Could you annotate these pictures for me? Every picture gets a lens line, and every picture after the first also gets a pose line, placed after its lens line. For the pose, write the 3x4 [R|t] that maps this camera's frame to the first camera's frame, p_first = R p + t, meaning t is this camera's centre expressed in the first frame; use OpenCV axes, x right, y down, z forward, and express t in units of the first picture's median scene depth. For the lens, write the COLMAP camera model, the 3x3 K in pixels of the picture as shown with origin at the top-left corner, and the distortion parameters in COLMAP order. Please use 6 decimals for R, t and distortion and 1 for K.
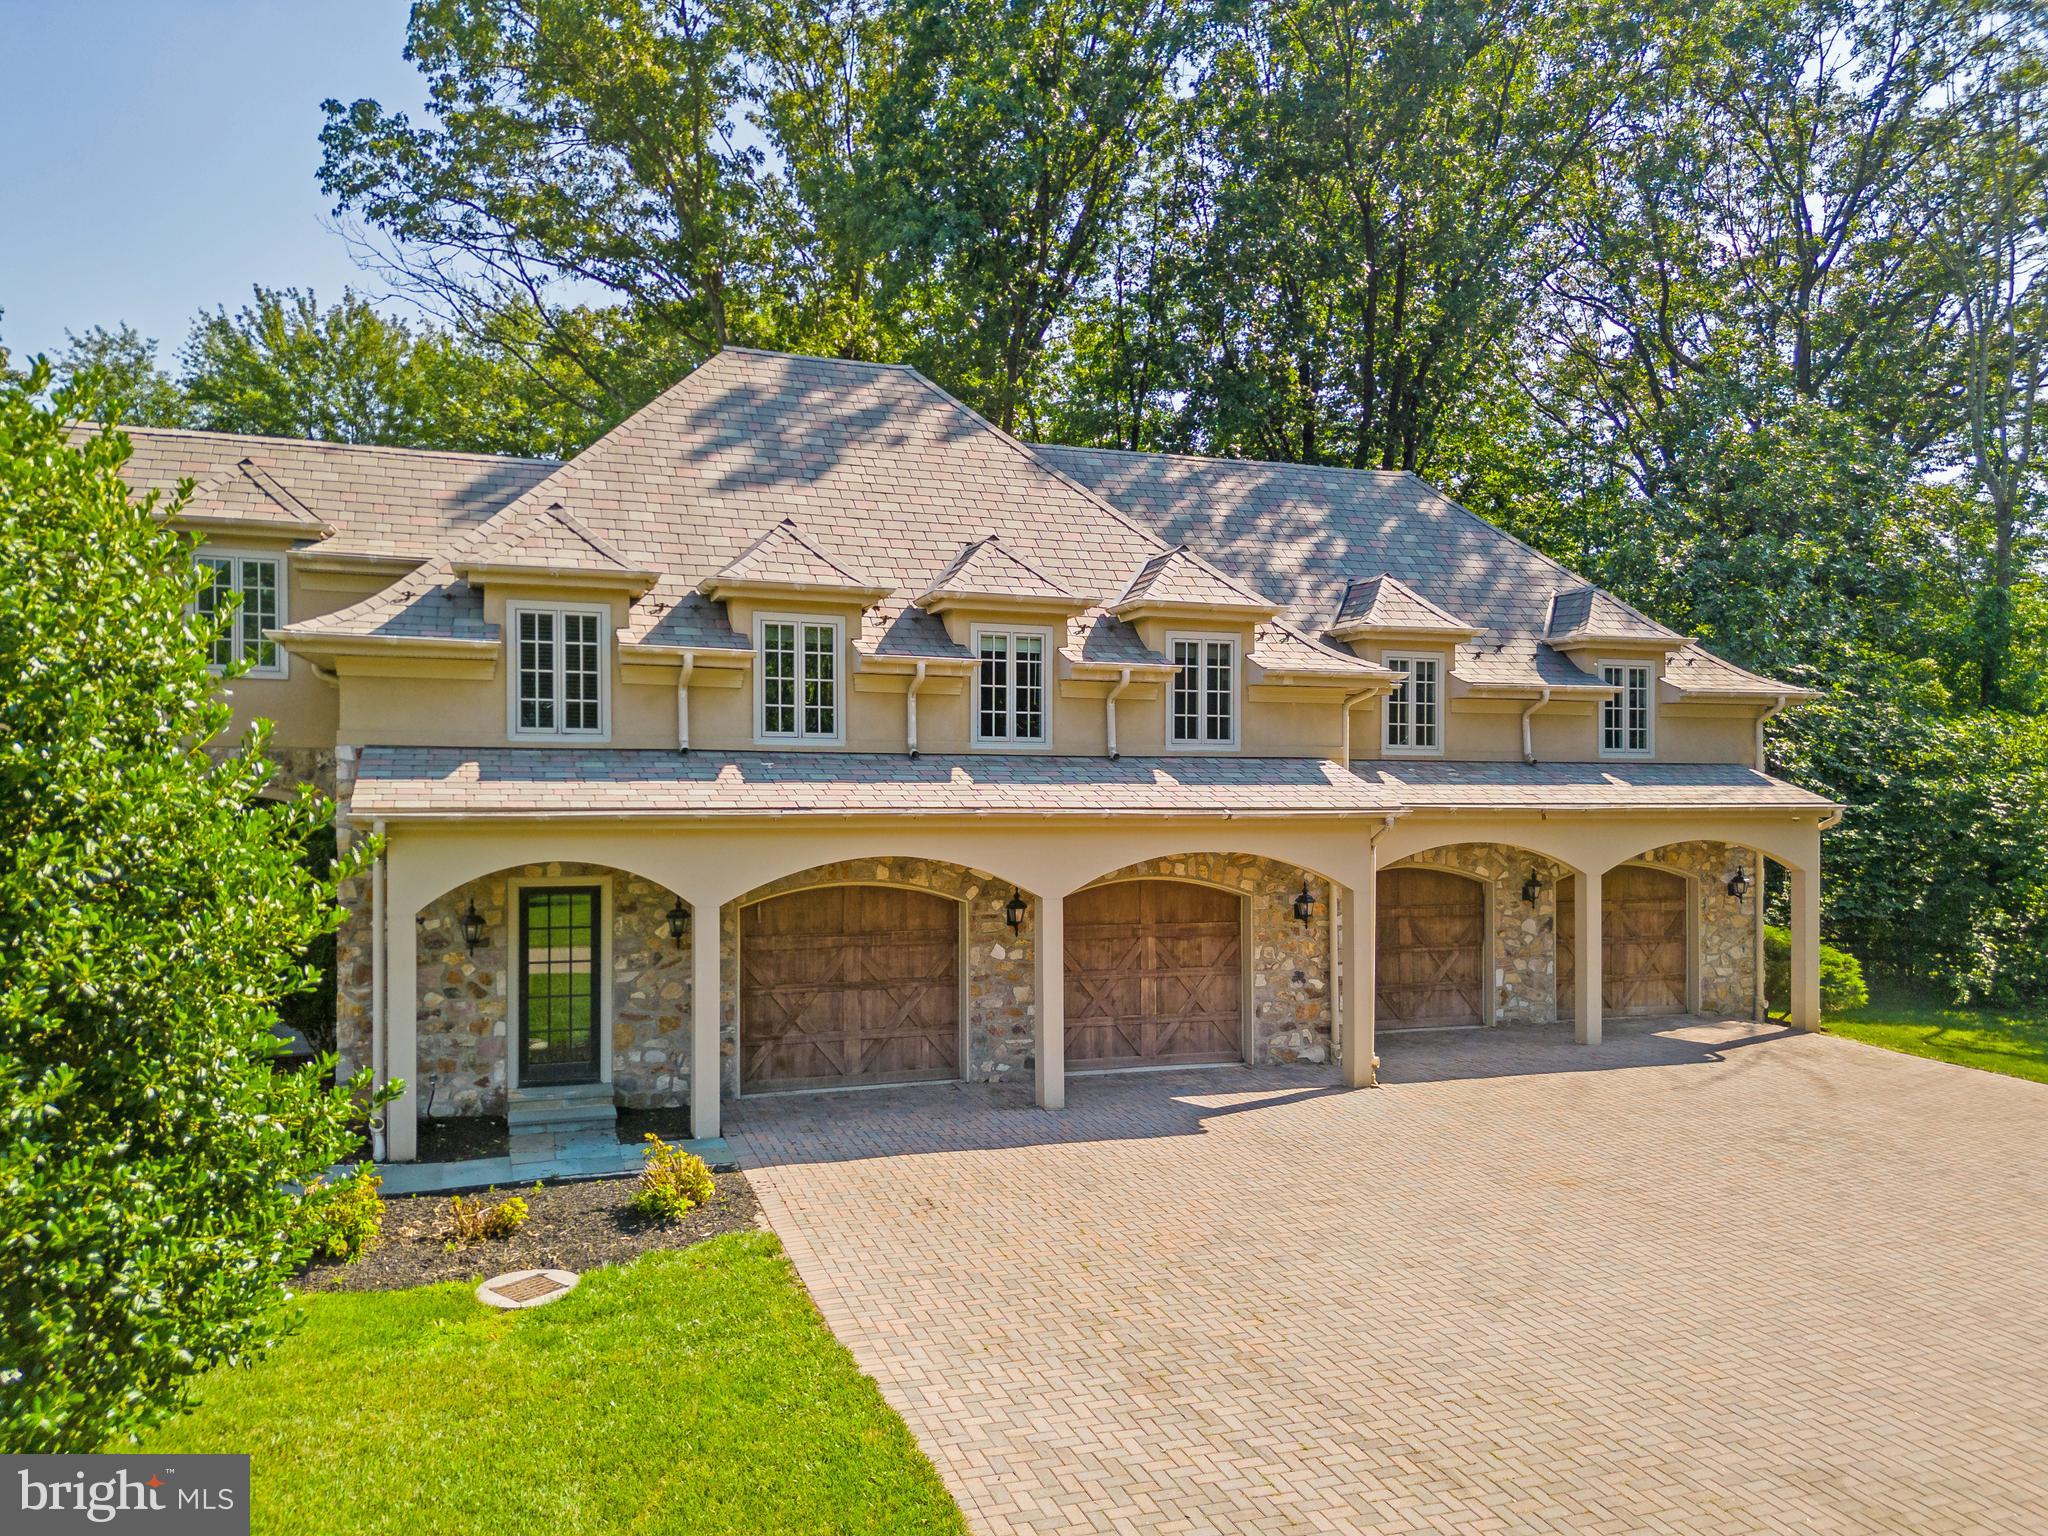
lens RADIAL K [[1451.8, 0, 1031.2], [0, 1451.8, 798.9], [0, 0, 1]] dist [0.040638, -0.002937]
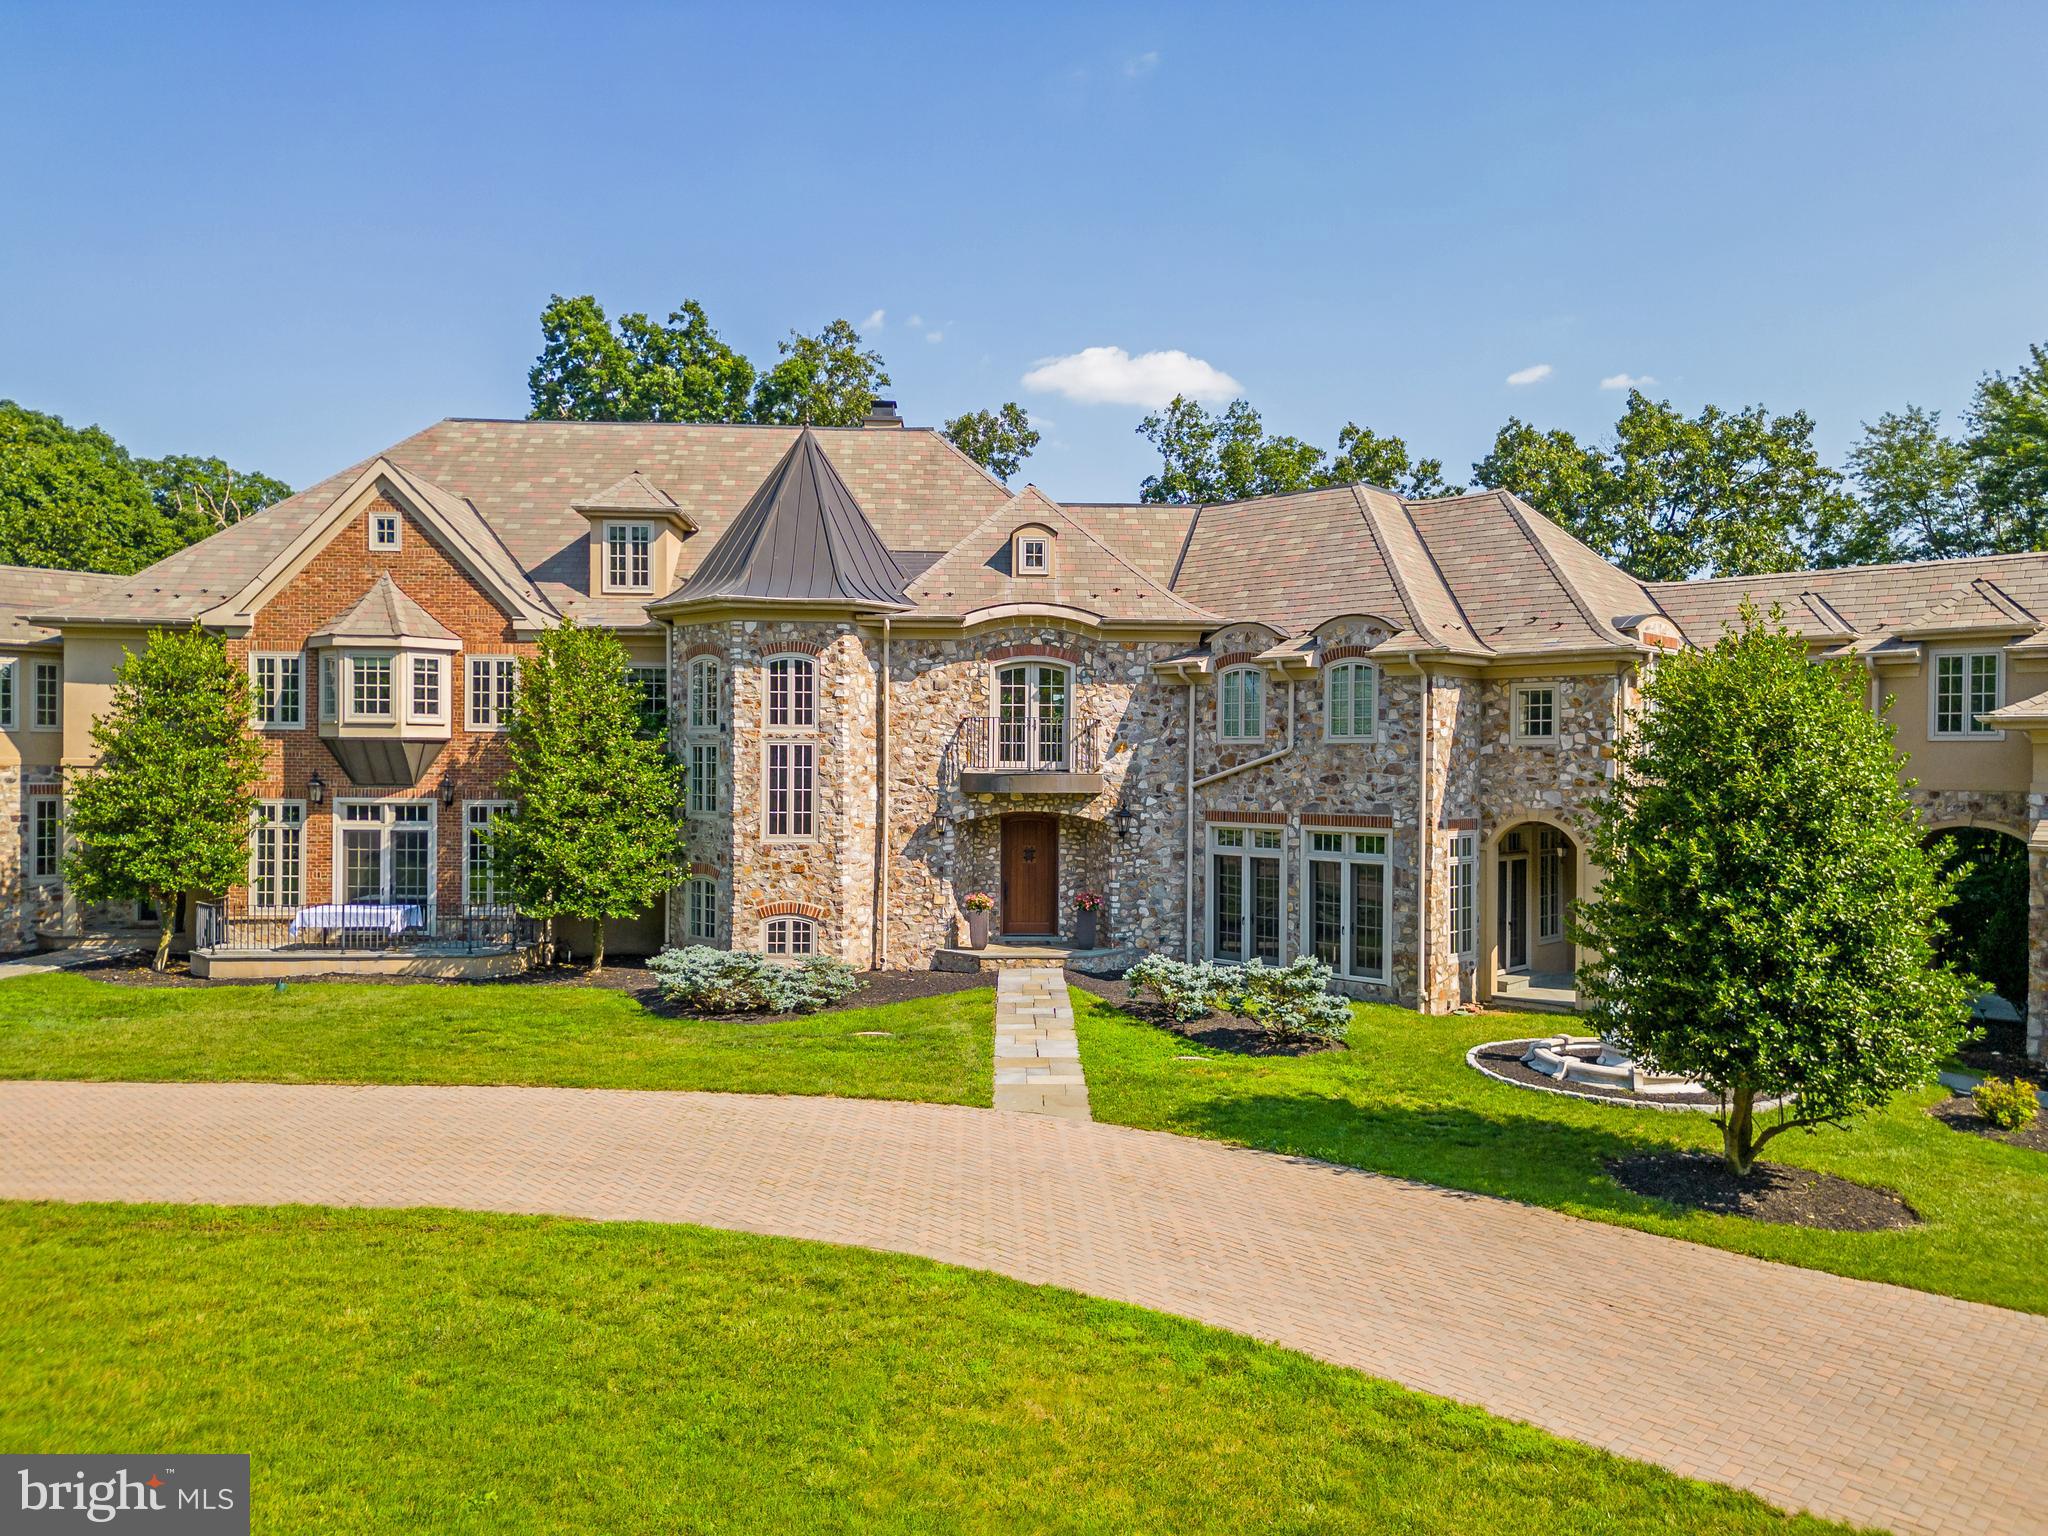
lens RADIAL K [[1451.8, 0, 1031.2], [0, 1451.8, 798.9], [0, 0, 1]] dist [0.040638, -0.002937]
pose [[0.461021, 0.004323, -0.887379, 0.457264], [-0.012151, 0.999925, -0.001442, -0.025491], [0.887306, 0.011447, 0.461039, -0.668497]]
